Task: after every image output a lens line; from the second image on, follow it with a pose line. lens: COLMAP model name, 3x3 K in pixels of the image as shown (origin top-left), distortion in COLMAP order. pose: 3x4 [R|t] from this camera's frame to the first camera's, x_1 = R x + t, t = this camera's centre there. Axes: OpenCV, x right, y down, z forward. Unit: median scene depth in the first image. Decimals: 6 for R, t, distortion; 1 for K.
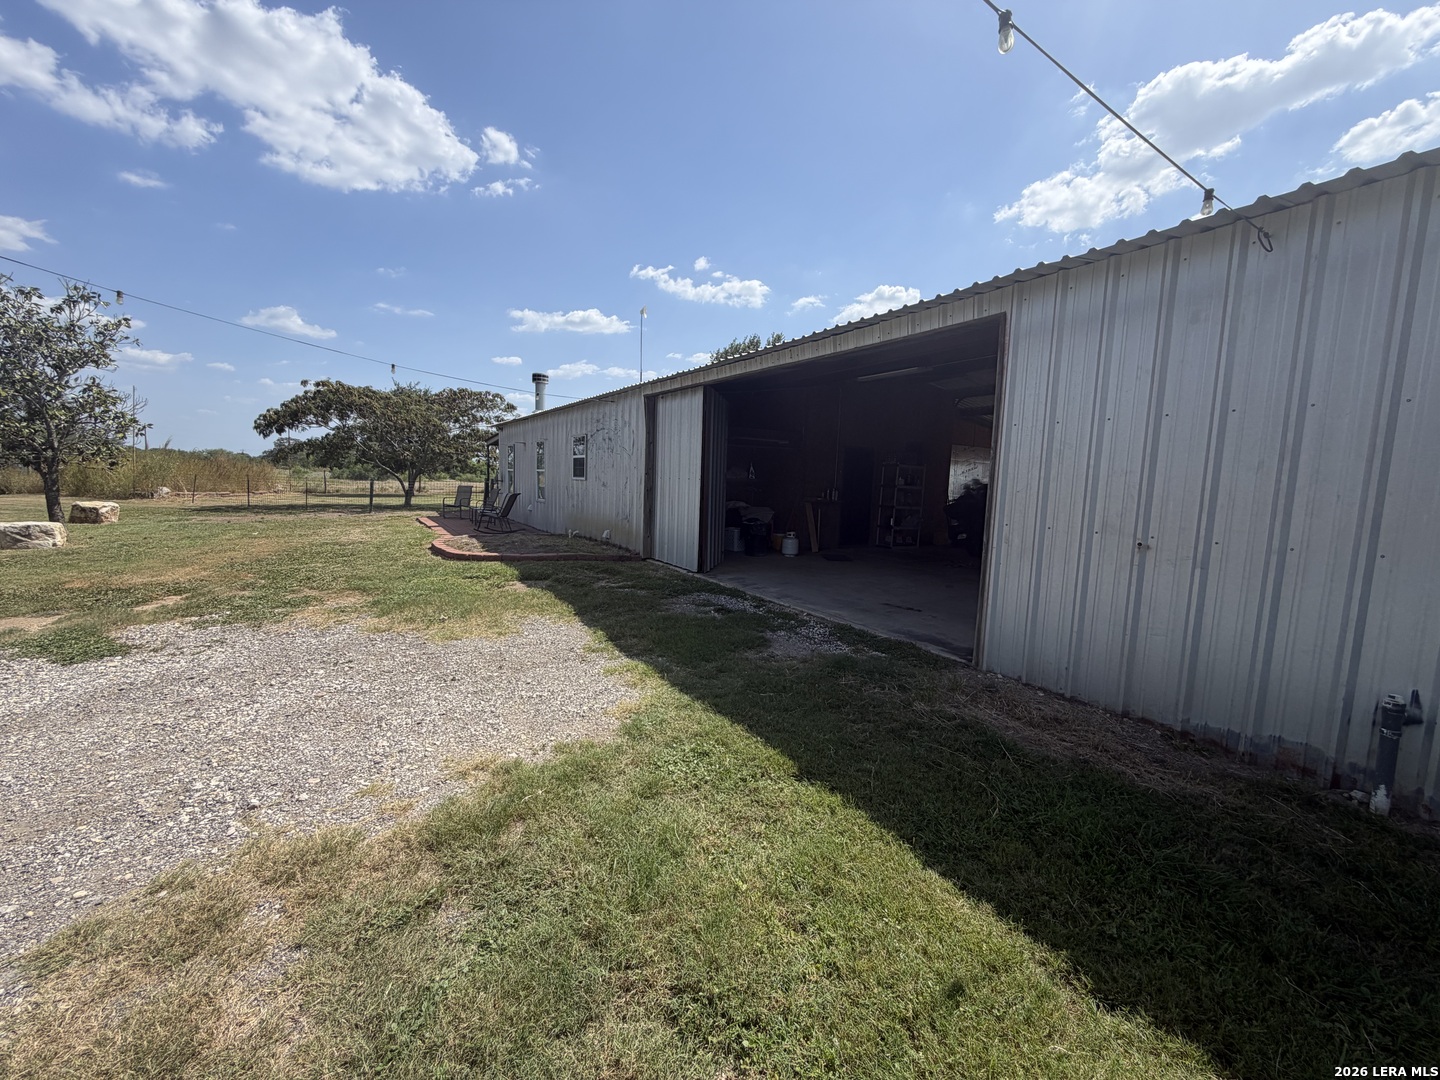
lens RADIAL K [[574.3, 0, 721.6], [0, 574.3, 539.5], [0, 0, 1]] dist [0.004912, 0.000421]
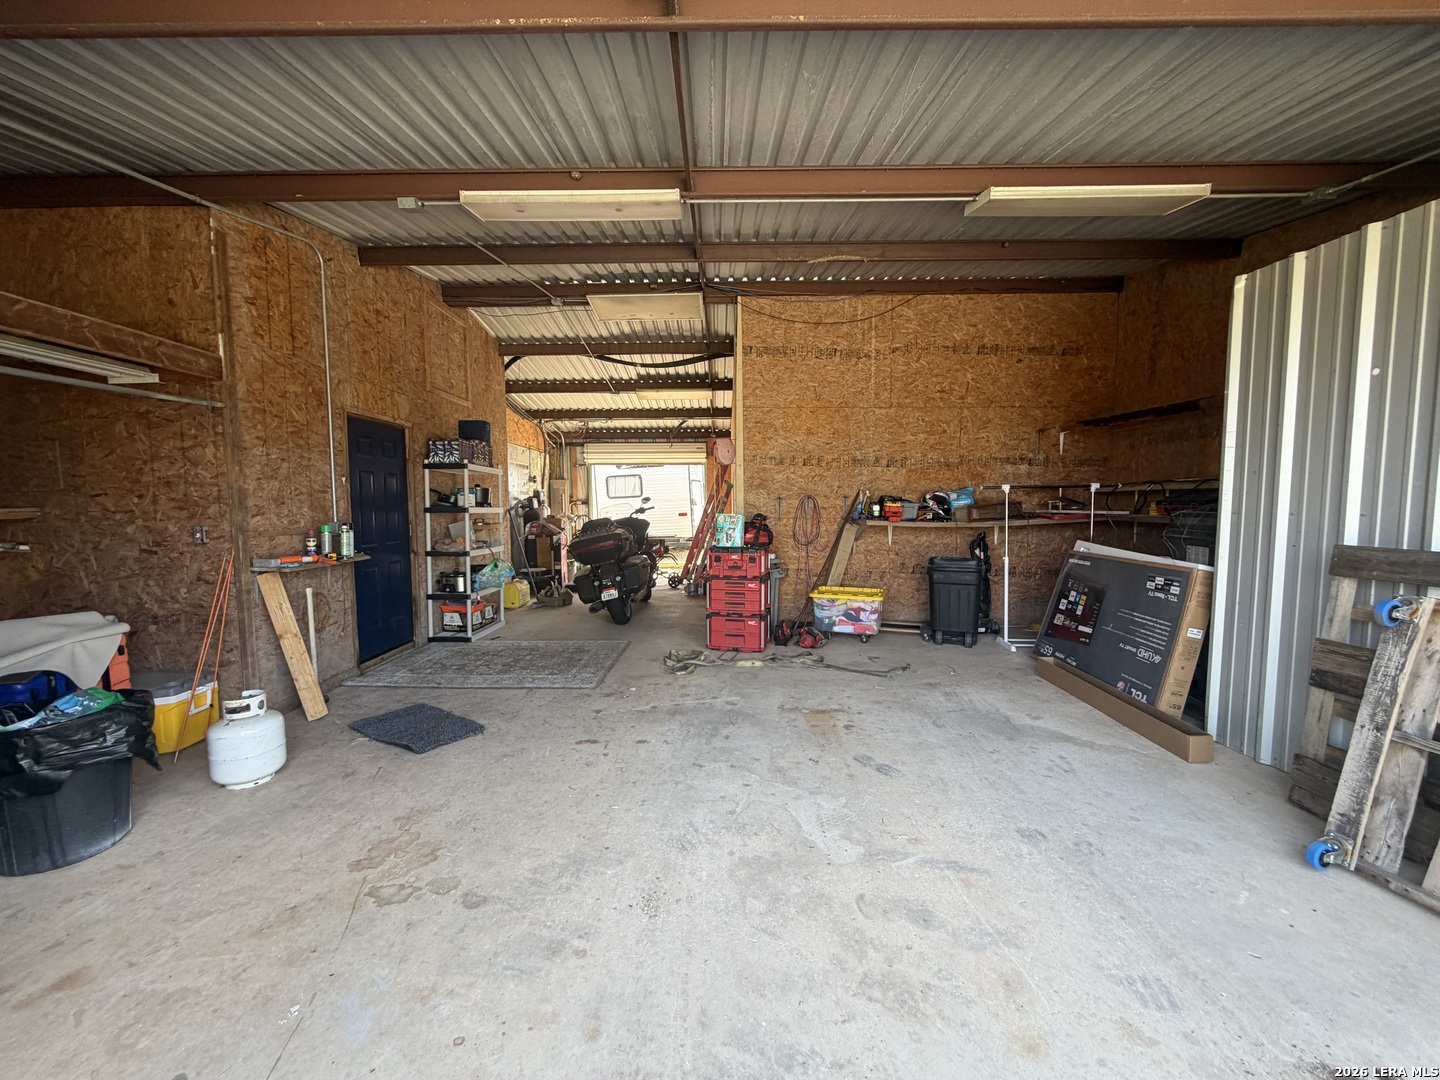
lens RADIAL K [[574.3, 0, 716.5], [0, 574.3, 541.6], [0, 0, 1]] dist [0.004912, 0.000421]
pose [[0.540166, -0.100307, 0.835559, 0.016496], [0.111213, 0.992672, 0.047271, -0.070041], [-0.834178, 0.067391, 0.547363, 0.605356]]
